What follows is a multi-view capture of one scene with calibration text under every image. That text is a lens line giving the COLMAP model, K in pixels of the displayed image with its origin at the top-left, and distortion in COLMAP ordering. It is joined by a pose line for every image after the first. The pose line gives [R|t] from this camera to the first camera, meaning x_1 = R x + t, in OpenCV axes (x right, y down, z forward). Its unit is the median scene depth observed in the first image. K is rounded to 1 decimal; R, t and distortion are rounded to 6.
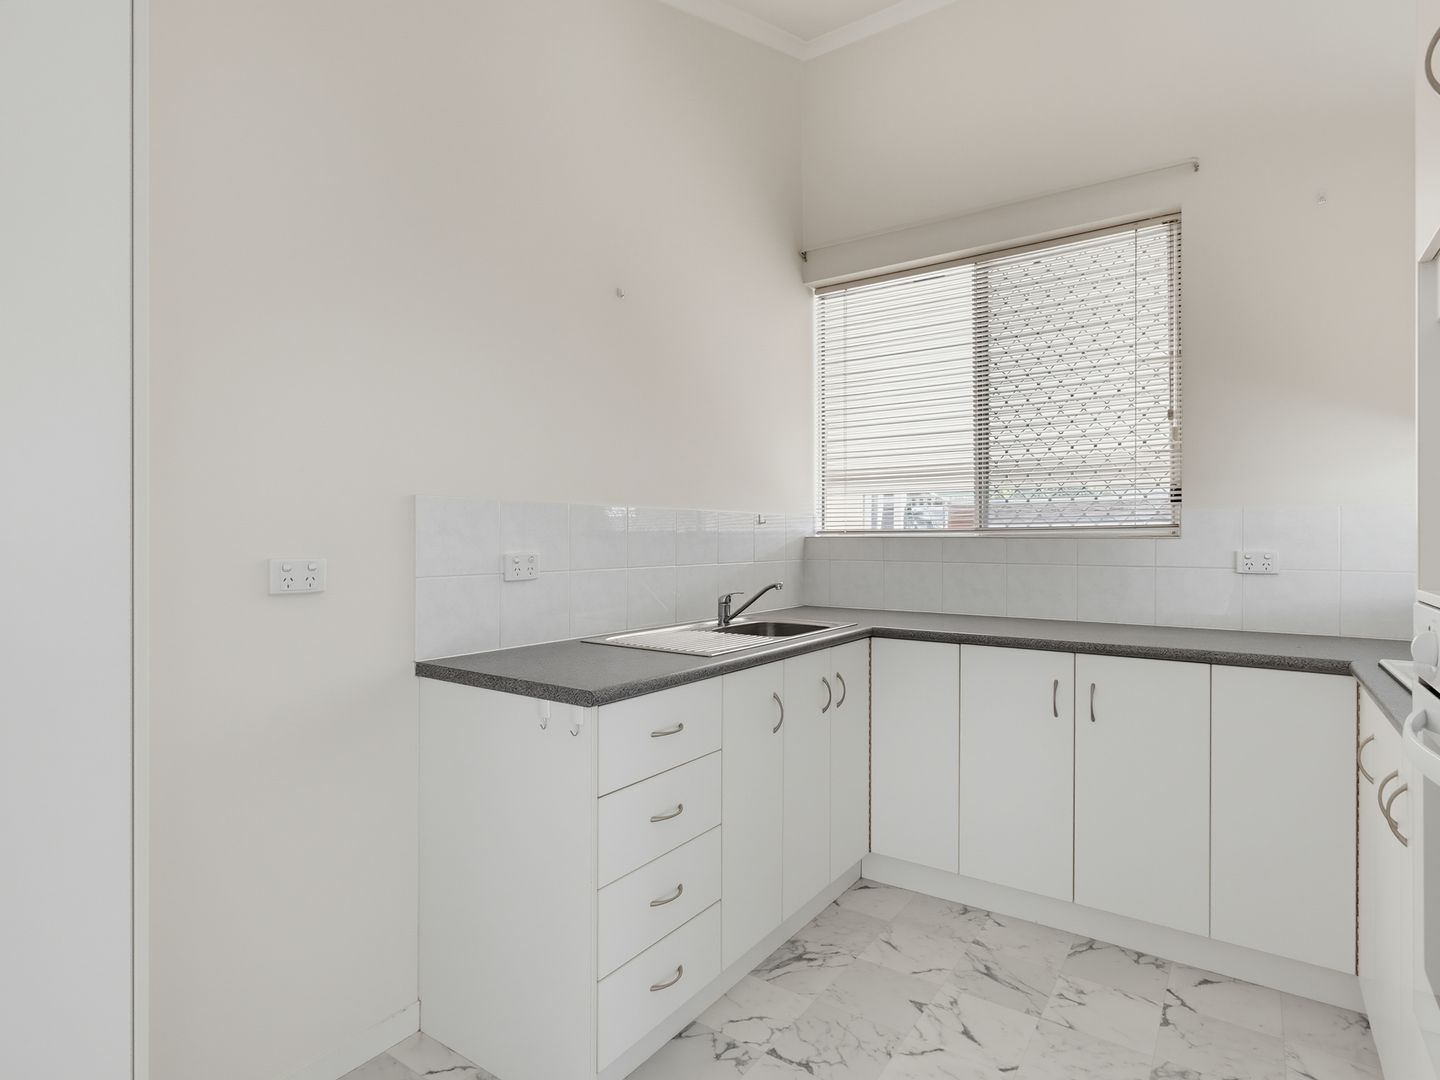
lens RADIAL K [[758.7, 0, 697.9], [0, 758.7, 546.5], [0, 0, 1]] dist [-0.013142, 0.009697]
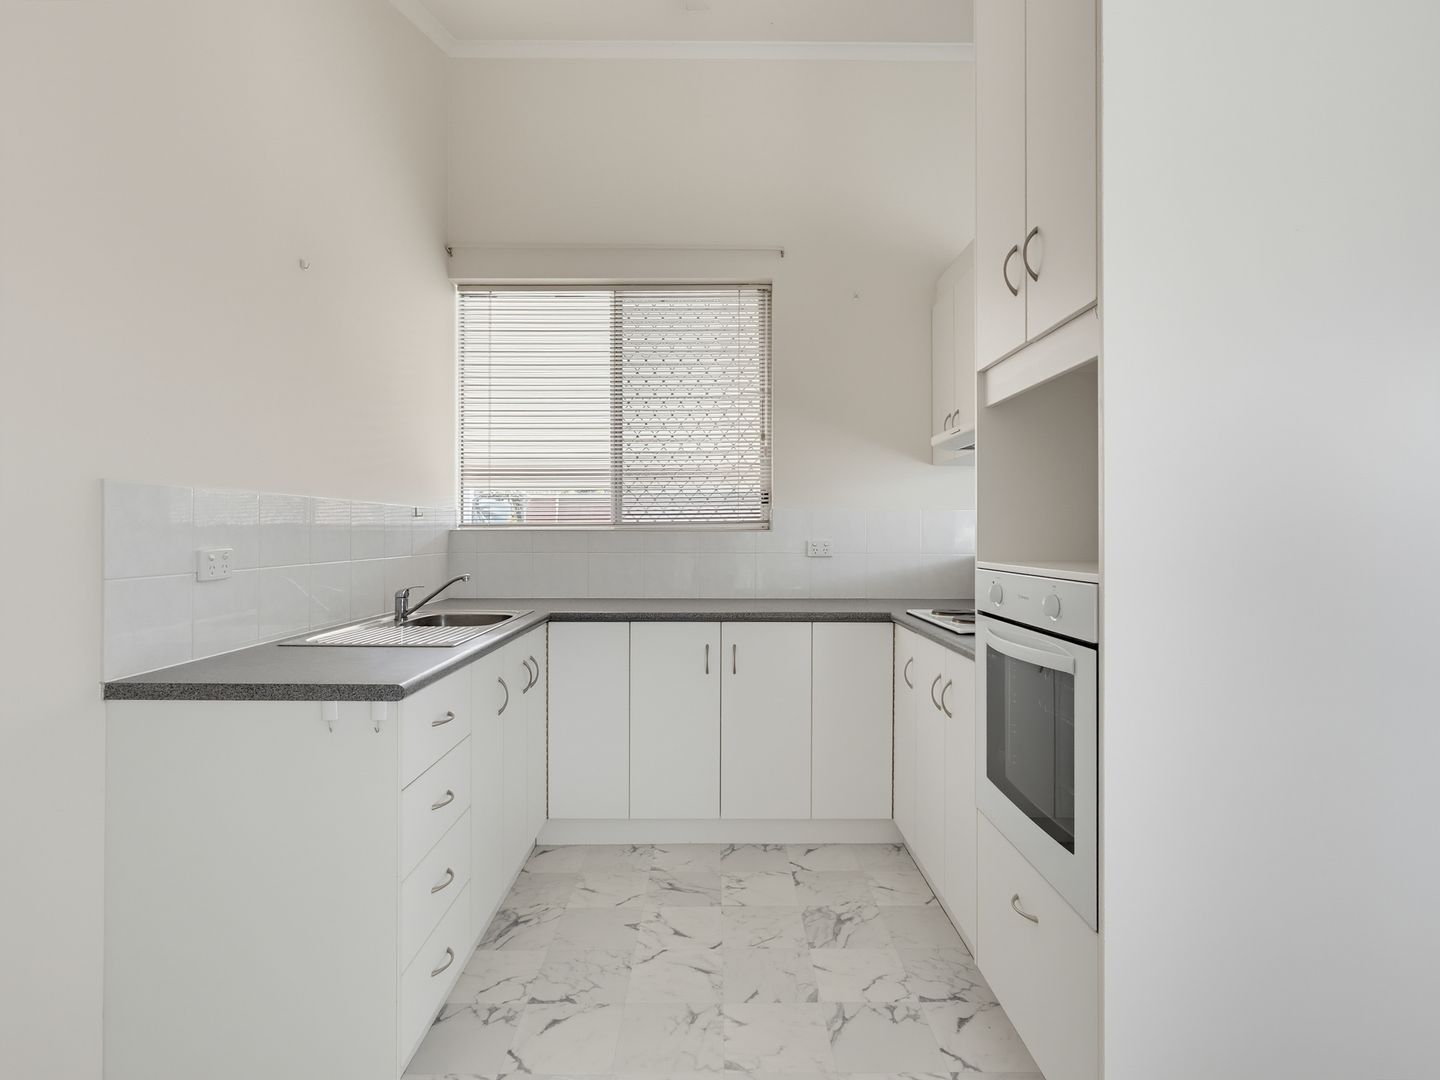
lens RADIAL K [[758.7, 0, 697.9], [0, 758.7, 546.5], [0, 0, 1]] dist [-0.013142, 0.009697]
pose [[0.826770, -0.011986, 0.562412, -0.234682], [0.007329, 0.999918, 0.010536, 0.001102], [-0.562492, -0.004589, 0.826790, -0.027437]]
